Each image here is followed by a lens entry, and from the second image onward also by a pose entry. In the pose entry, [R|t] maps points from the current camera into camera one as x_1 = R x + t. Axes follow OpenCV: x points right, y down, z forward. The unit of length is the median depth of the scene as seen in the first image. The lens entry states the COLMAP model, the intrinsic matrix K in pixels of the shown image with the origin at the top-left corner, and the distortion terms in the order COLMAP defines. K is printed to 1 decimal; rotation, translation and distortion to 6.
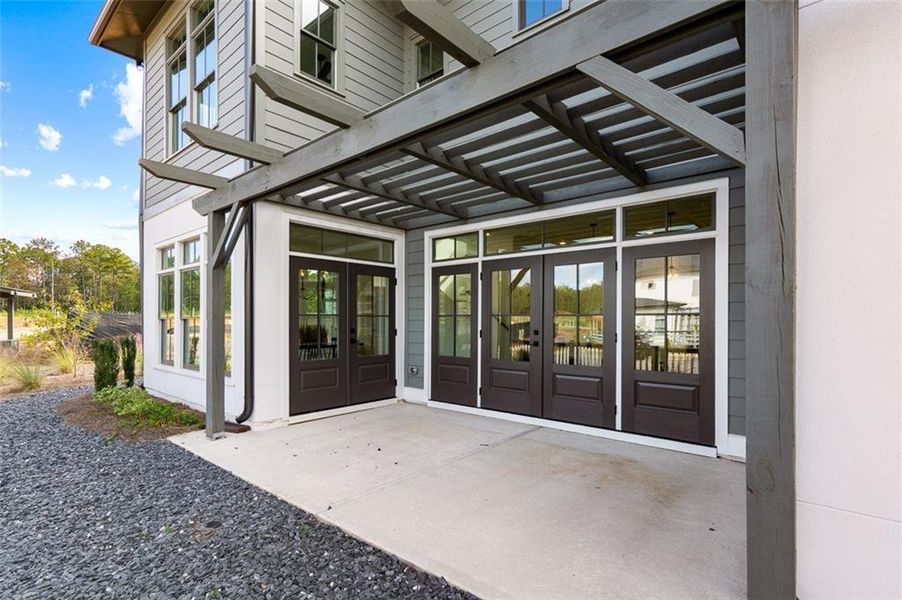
lens RADIAL K [[441.7, 0, 446.7], [0, 441.7, 302.6], [0, 0, 1]] dist [0.000899, 0.000034]
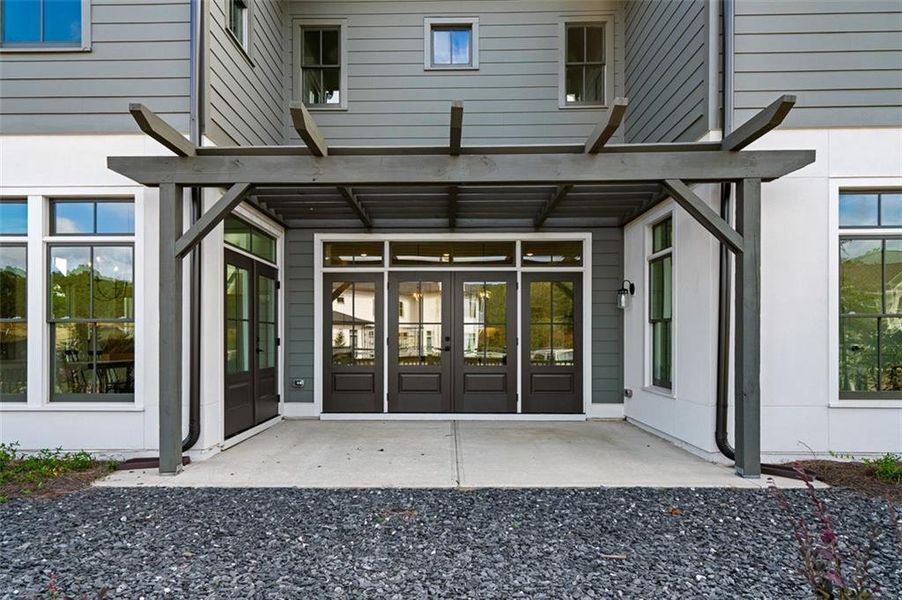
lens RADIAL K [[509.0, 0, 451.3], [0, 509.0, 313.0], [0, 0, 1]] dist [-0.000120, -0.000354]
pose [[0.762256, 0.029970, 0.646581, -0.637337], [-0.023644, 0.999550, -0.018456, 0.024742], [-0.646843, -0.001220, 0.762622, -0.006819]]
